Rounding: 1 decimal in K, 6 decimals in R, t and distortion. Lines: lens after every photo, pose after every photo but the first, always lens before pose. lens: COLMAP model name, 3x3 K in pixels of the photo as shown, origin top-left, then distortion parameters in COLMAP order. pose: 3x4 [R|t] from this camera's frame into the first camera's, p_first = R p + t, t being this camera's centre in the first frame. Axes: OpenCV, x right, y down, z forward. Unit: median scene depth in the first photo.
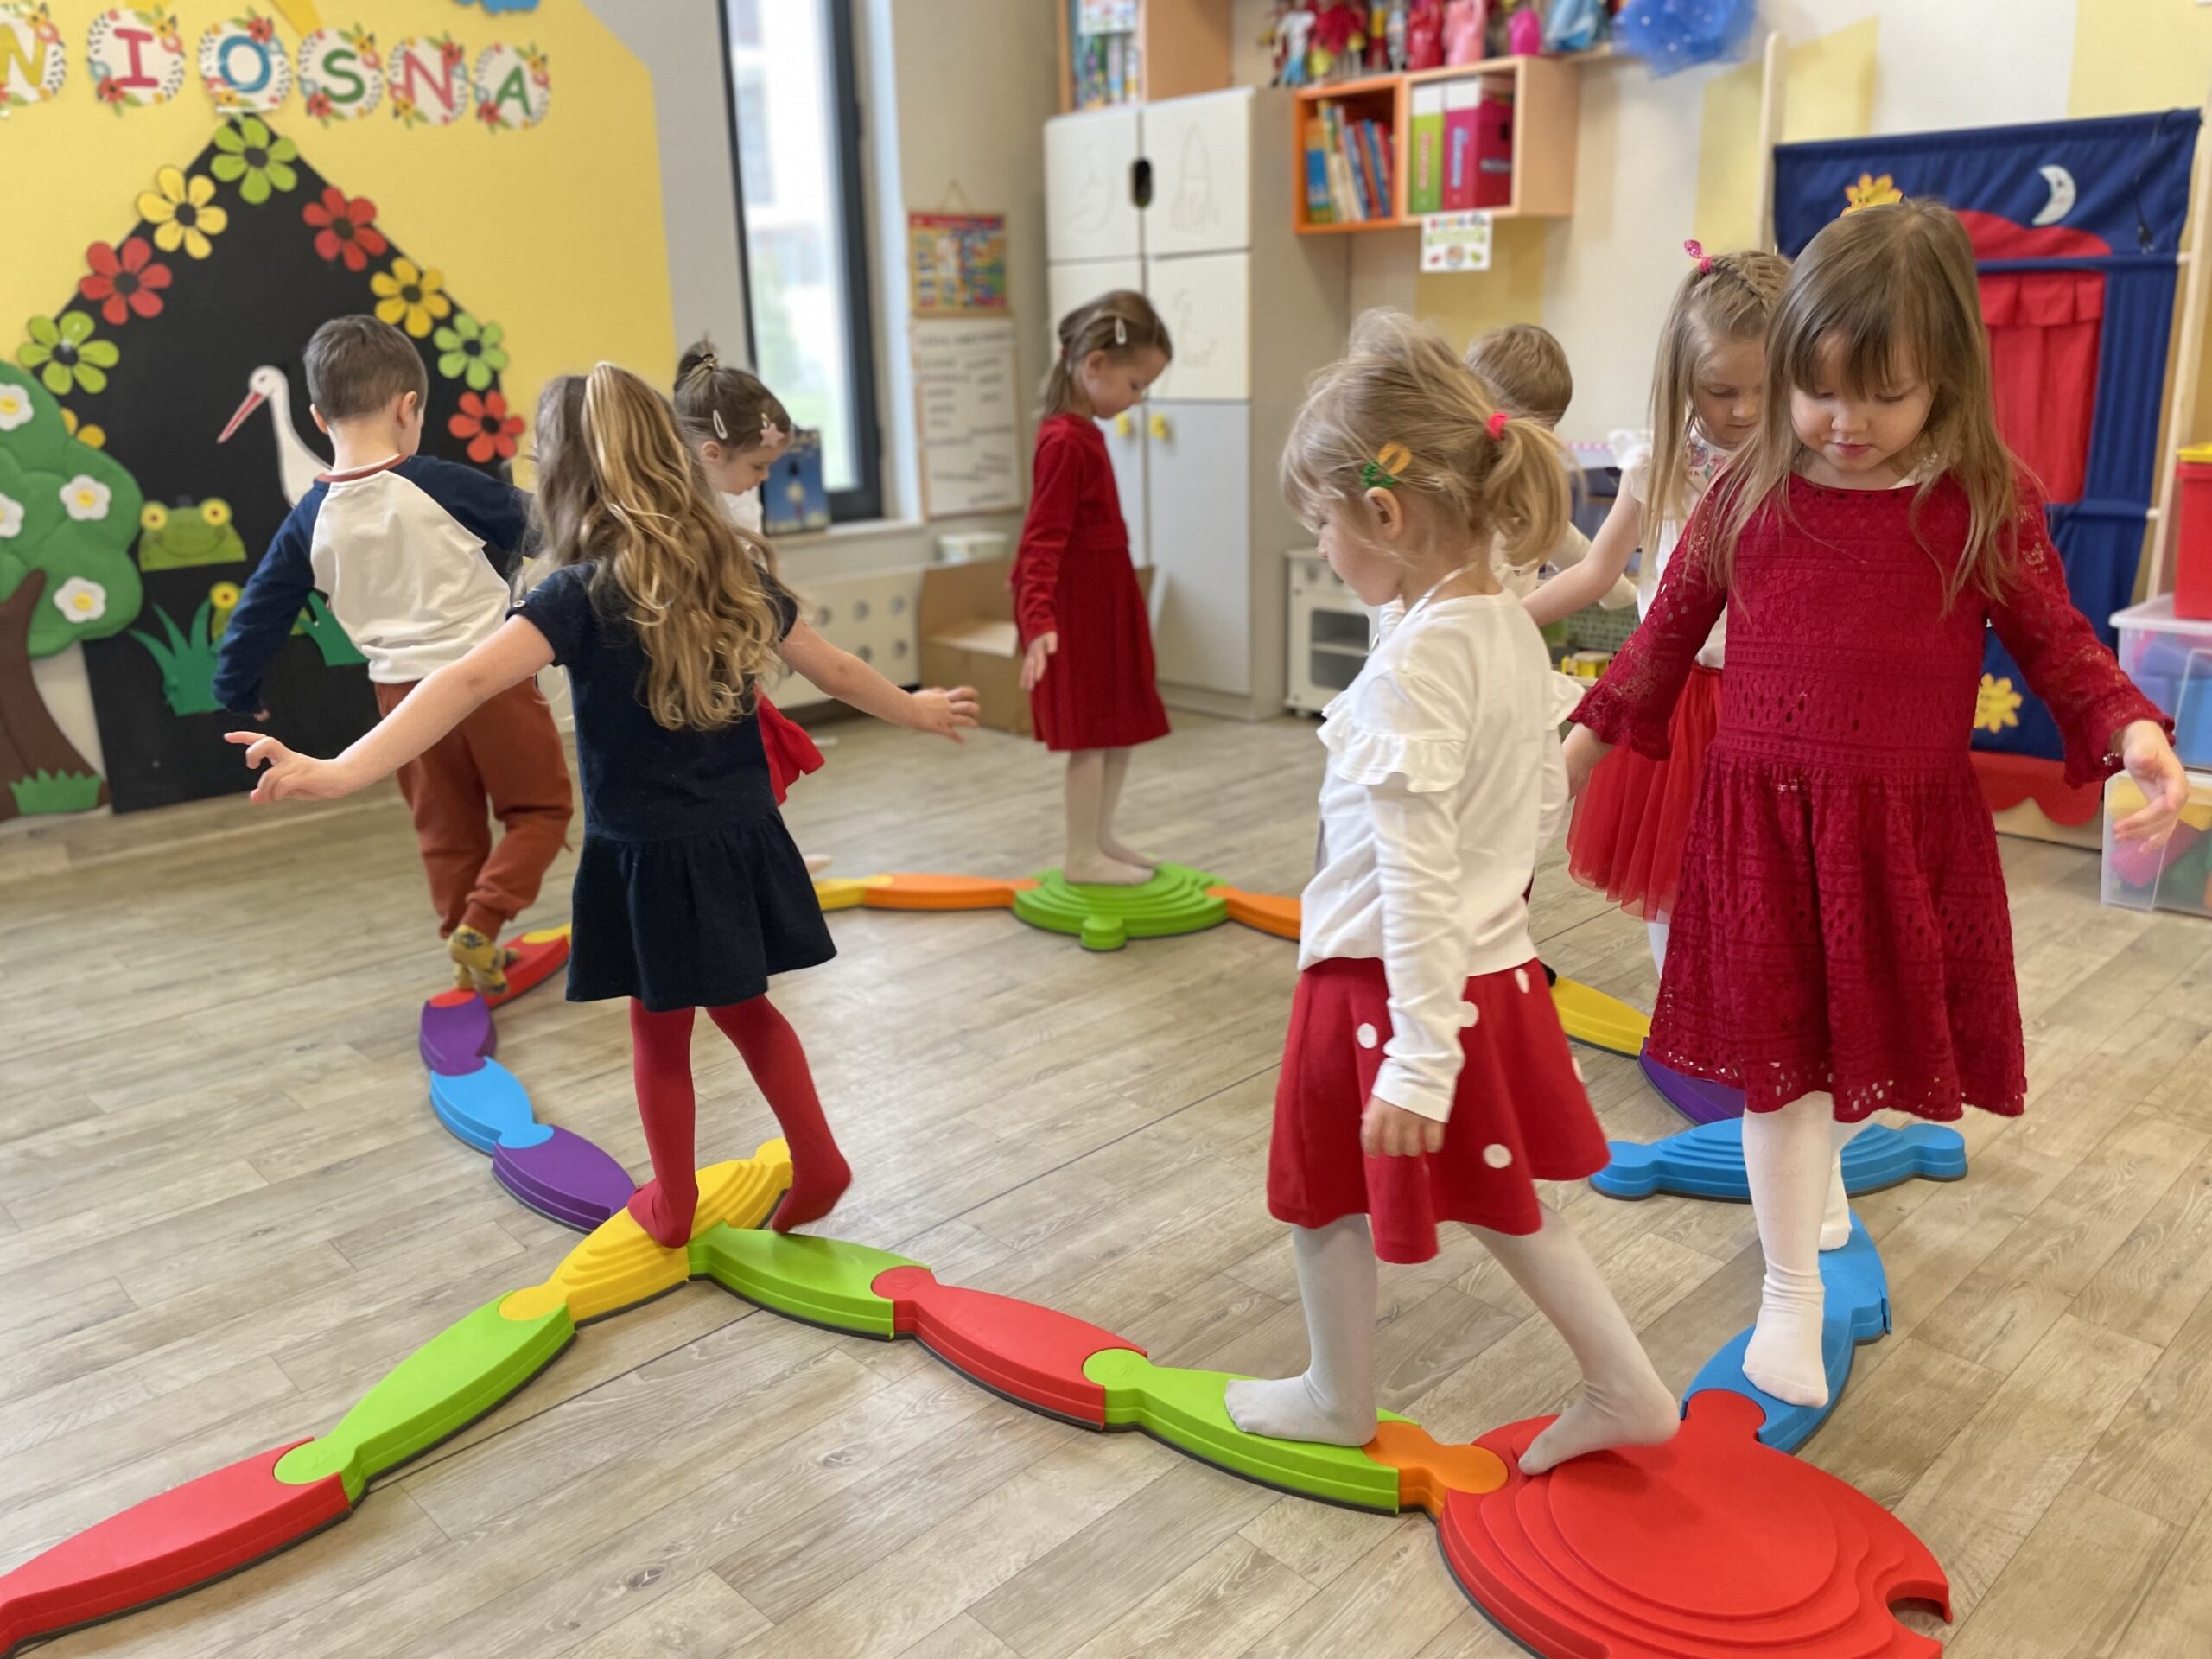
lens RADIAL K [[1717.1, 0, 1110.1], [0, 1717.1, 825.8], [0, 0, 1]] dist [0.065874, -0.039518]
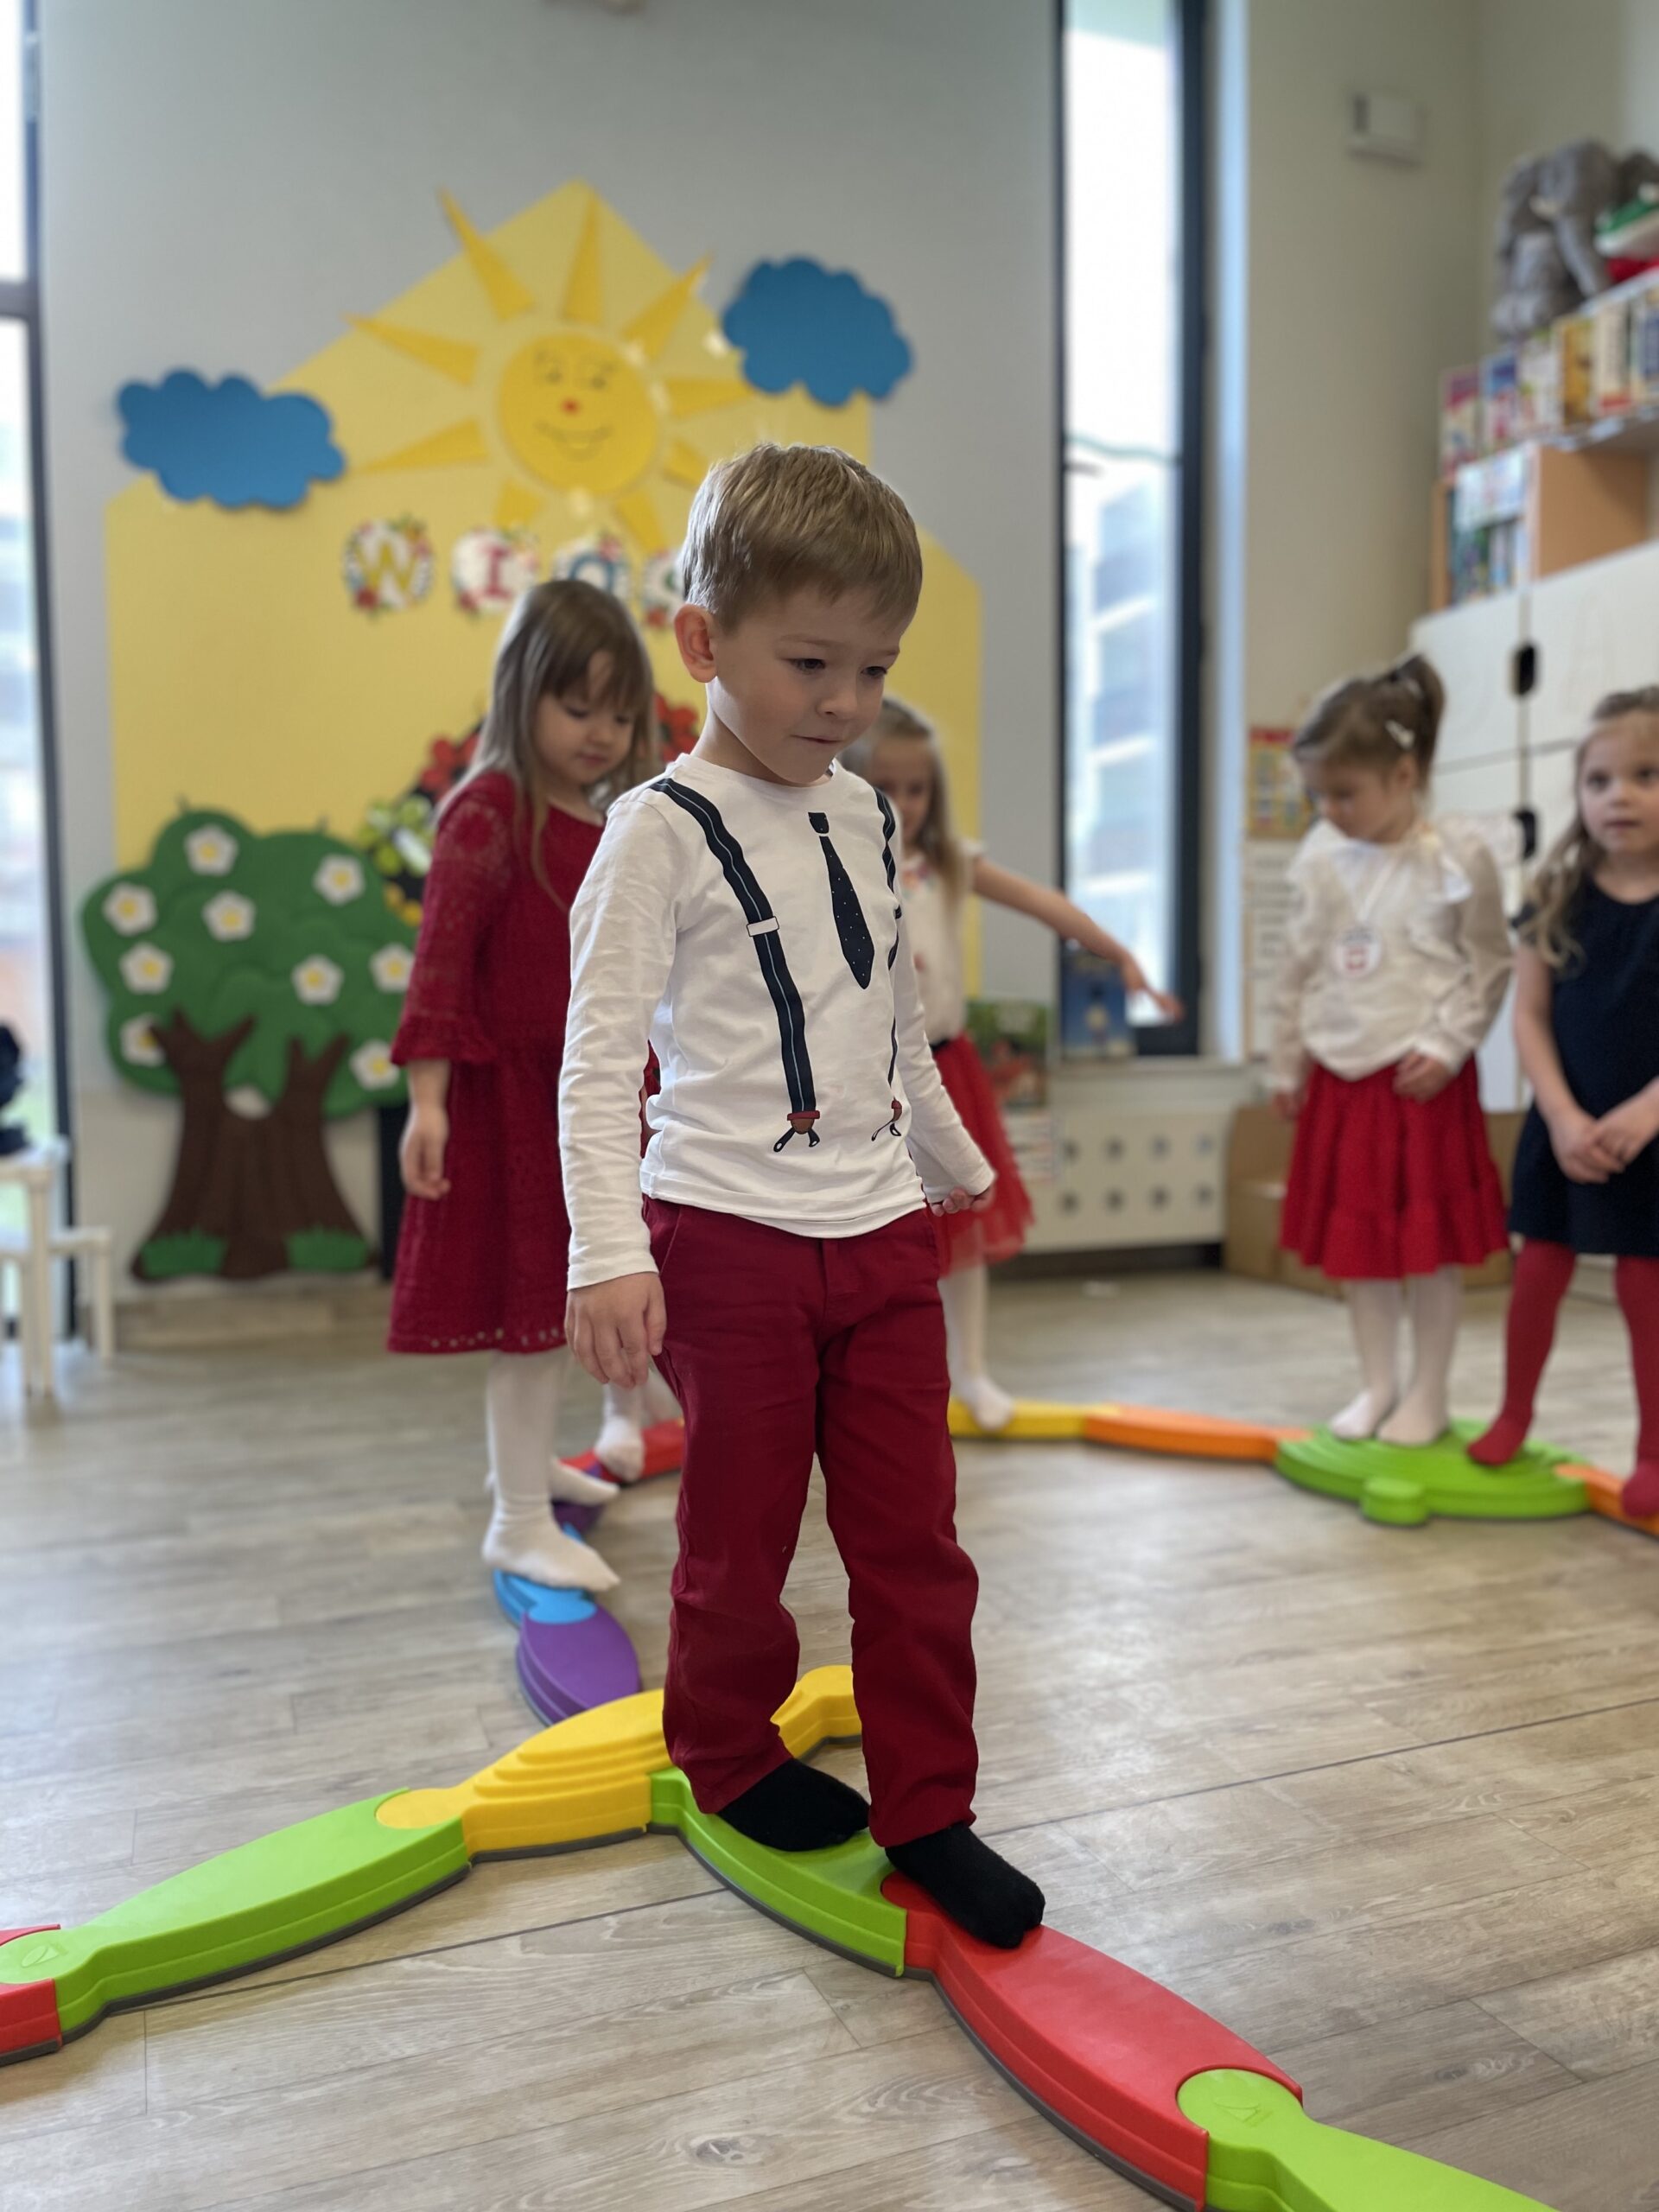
lens RADIAL K [[1717.1, 0, 822.5], [0, 1717.1, 1095.4], [0, 0, 1]] dist [0.065874, -0.039518]
pose [[0.922182, 0.031532, -0.385468, 0.062830], [-0.117616, 0.972330, -0.201841, 0.084296], [0.368437, 0.231472, 0.900375, 0.251423]]
